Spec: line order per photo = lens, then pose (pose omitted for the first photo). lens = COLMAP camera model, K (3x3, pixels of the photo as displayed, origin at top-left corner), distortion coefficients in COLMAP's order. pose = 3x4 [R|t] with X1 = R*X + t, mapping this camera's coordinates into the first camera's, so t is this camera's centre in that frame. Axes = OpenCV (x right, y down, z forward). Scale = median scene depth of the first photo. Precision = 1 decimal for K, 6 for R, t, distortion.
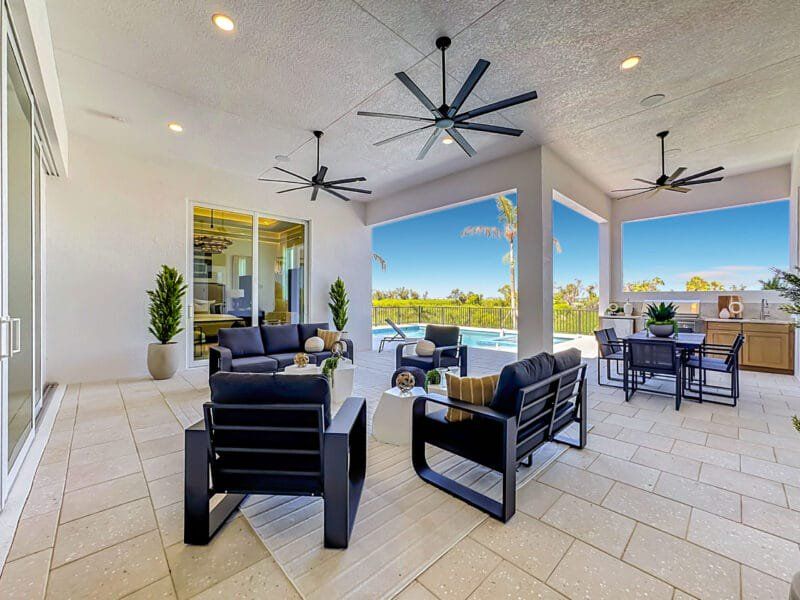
lens RADIAL K [[334.8, 0, 400.0], [0, 334.8, 300.0], [0, 0, 1]] dist [-0.011980, 0.000393]
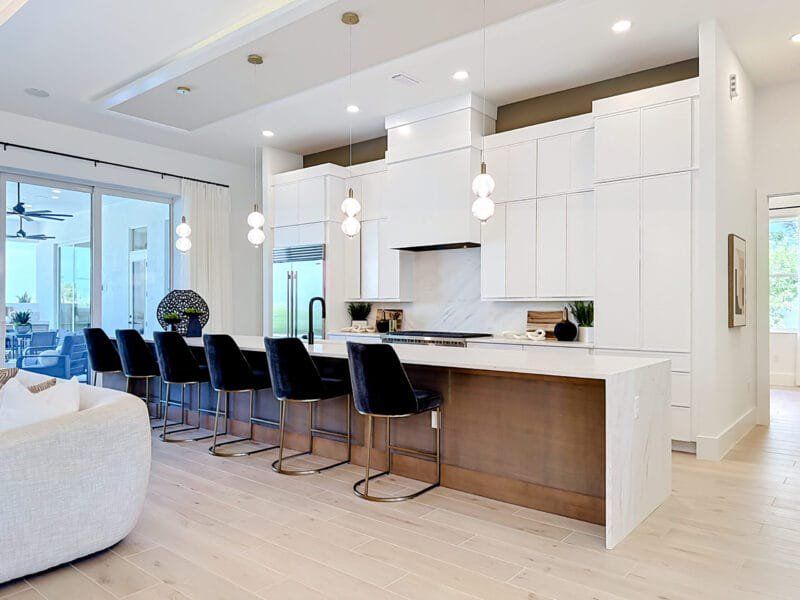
lens RADIAL K [[566.1, 0, 402.4], [0, 566.1, 306.5], [0, 0, 1]] dist [0.019121, -0.003905]
pose [[-0.124614, 0.002847, 0.992201, -1.944531], [0.003175, 0.999992, -0.002471, -0.005418], [-0.992200, 0.002842, -0.124622, -0.429389]]
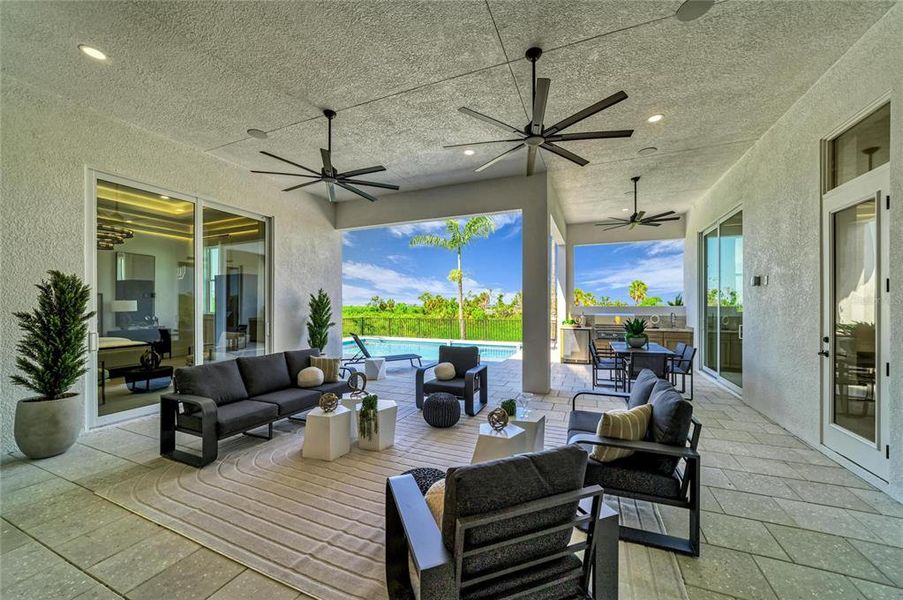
lens RADIAL K [[339.8, 0, 457.6], [0, 339.8, 307.2], [0, 0, 1]] dist [-0.003163, -0.000134]
pose [[0.913897, -0.003105, 0.405935, -0.270505], [0.002559, 0.999995, 0.001886, -0.034570], [-0.405939, -0.000685, 0.913900, 0.123484]]
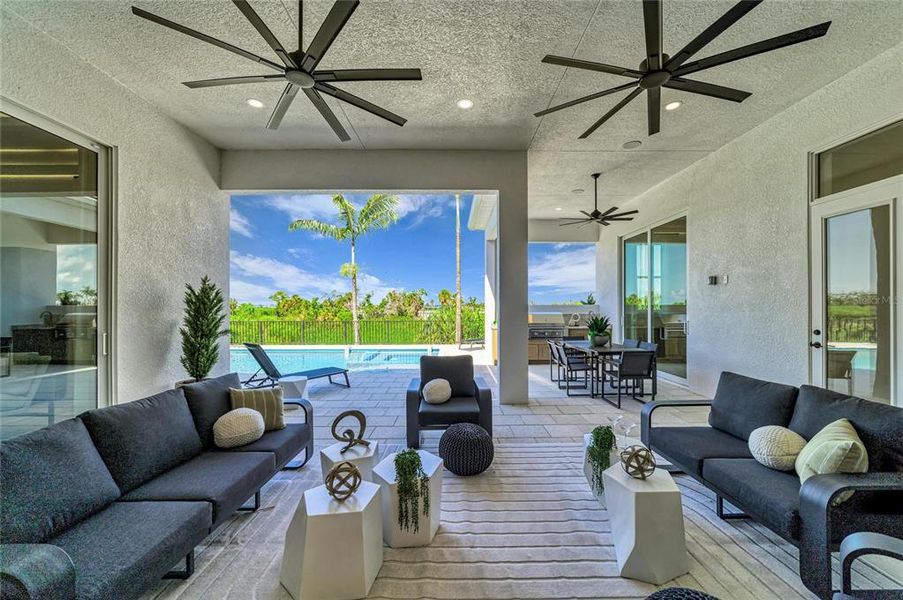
lens RADIAL K [[342.3, 0, 460.5], [0, 342.3, 306.7], [0, 0, 1]] dist [-0.005340, -0.000069]
pose [[0.677631, -0.003334, 0.735394, -0.401083], [0.005330, 0.999986, -0.000377, -0.027898], [-0.735383, 0.004175, 0.677639, 0.479843]]
